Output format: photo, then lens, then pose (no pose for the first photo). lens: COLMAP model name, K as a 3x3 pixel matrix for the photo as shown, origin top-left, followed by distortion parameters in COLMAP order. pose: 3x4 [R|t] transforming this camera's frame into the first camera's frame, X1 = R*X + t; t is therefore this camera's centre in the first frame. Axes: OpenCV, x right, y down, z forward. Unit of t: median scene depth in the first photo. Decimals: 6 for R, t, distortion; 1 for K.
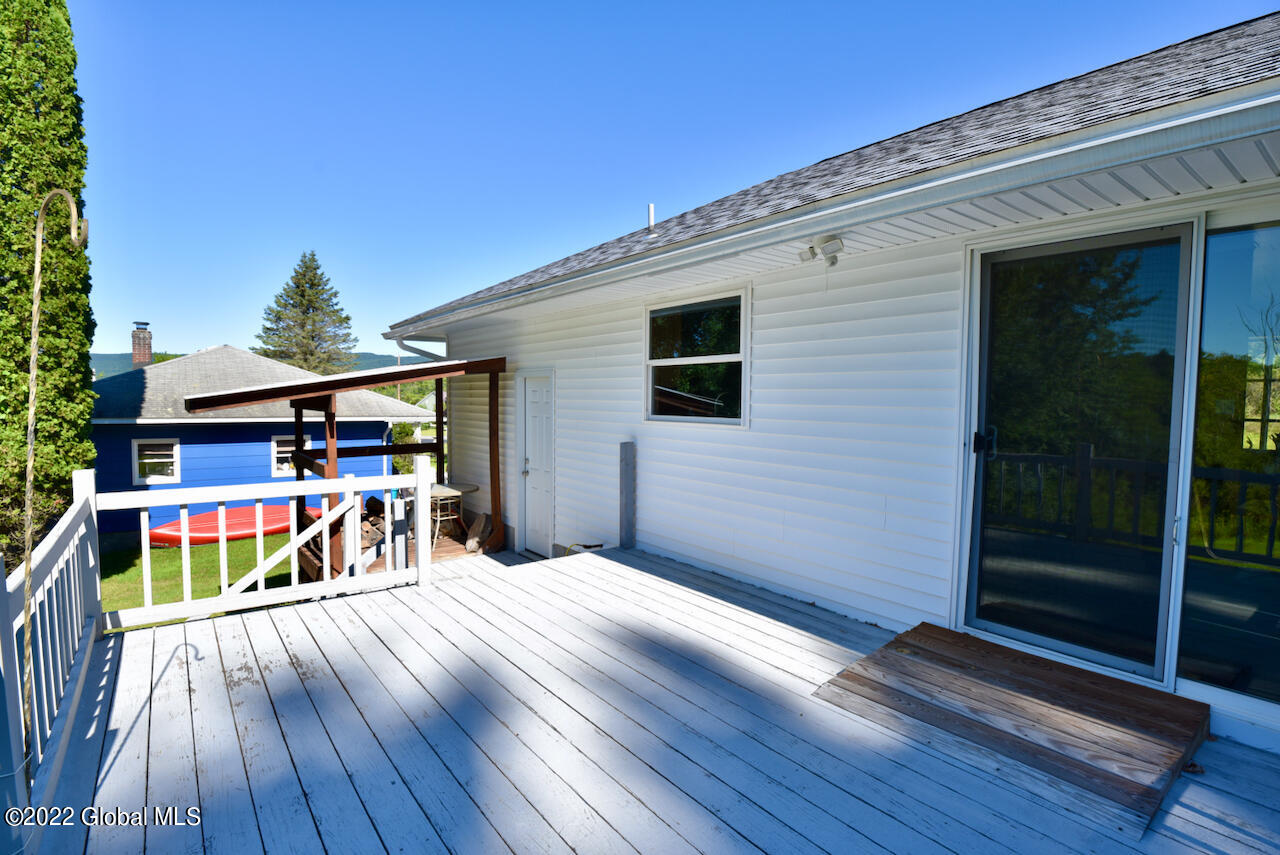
lens RADIAL K [[626.2, 0, 643.8], [0, 626.2, 428.5], [0, 0, 1]] dist [-0.022657, -0.004476]
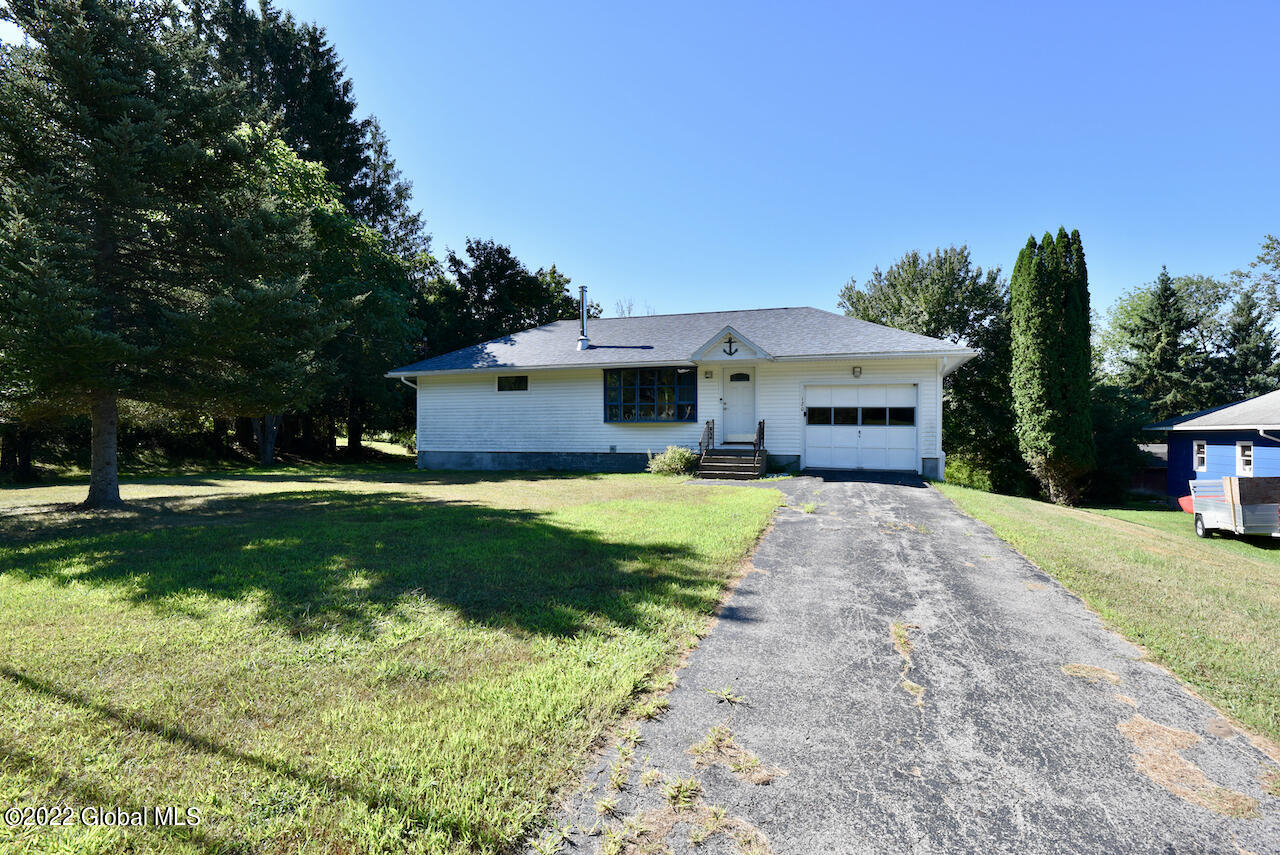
lens RADIAL K [[626.2, 0, 644.4], [0, 626.2, 428.9], [0, 0, 1]] dist [-0.022657, -0.004476]
pose [[-0.837765, -0.023815, -0.545511, 1.040742], [-0.047251, 0.998463, 0.028976, 0.007238], [0.543983, 0.050052, -0.837602, 1.356551]]
